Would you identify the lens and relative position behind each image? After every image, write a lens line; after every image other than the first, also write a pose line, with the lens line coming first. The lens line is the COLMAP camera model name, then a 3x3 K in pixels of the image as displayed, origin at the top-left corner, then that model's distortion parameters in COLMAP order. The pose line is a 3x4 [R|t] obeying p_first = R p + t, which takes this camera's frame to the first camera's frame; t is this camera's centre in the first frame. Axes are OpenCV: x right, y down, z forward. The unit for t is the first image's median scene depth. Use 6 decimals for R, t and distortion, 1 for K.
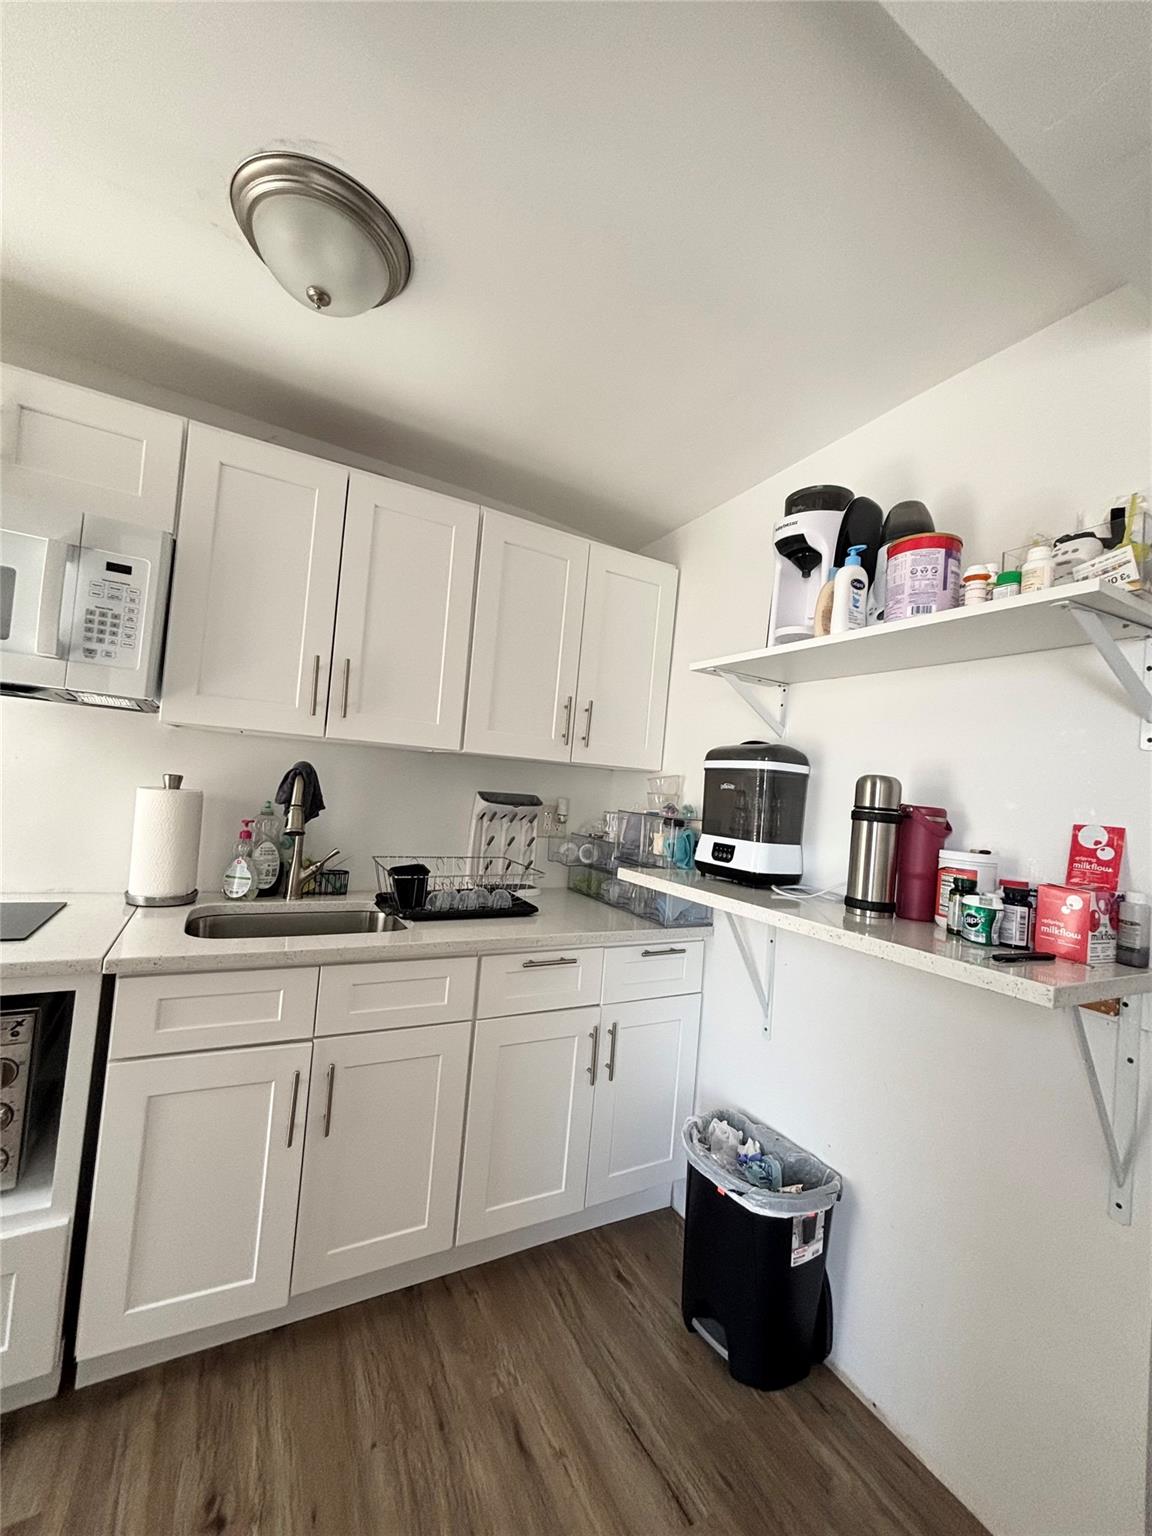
lens RADIAL K [[620.2, 0, 579.9], [0, 620.2, 759.9], [0, 0, 1]] dist [-0.004414, 0.001231]
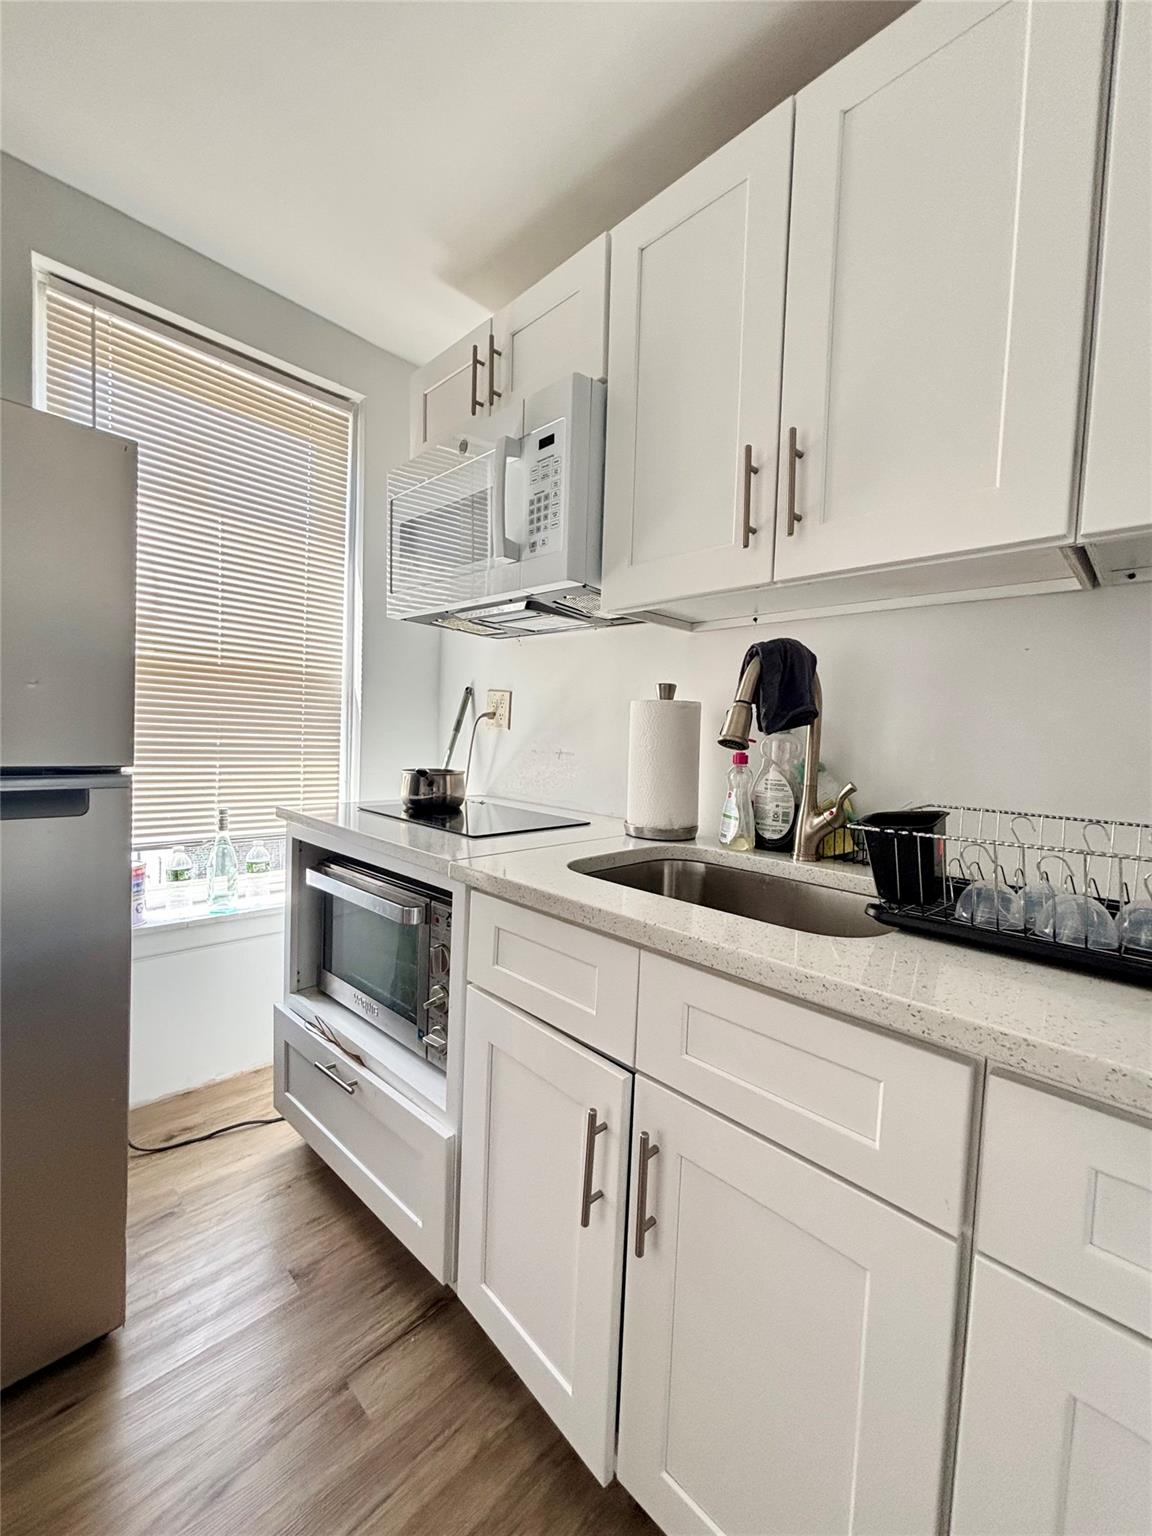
lens RADIAL K [[620.2, 0, 579.4], [0, 620.2, 766.2], [0, 0, 1]] dist [-0.004414, 0.001231]
pose [[0.296510, -0.018711, -0.954846, 0.110071], [0.025721, 0.999602, -0.011601, 0.166444], [0.954683, -0.021120, 0.296873, 0.764438]]
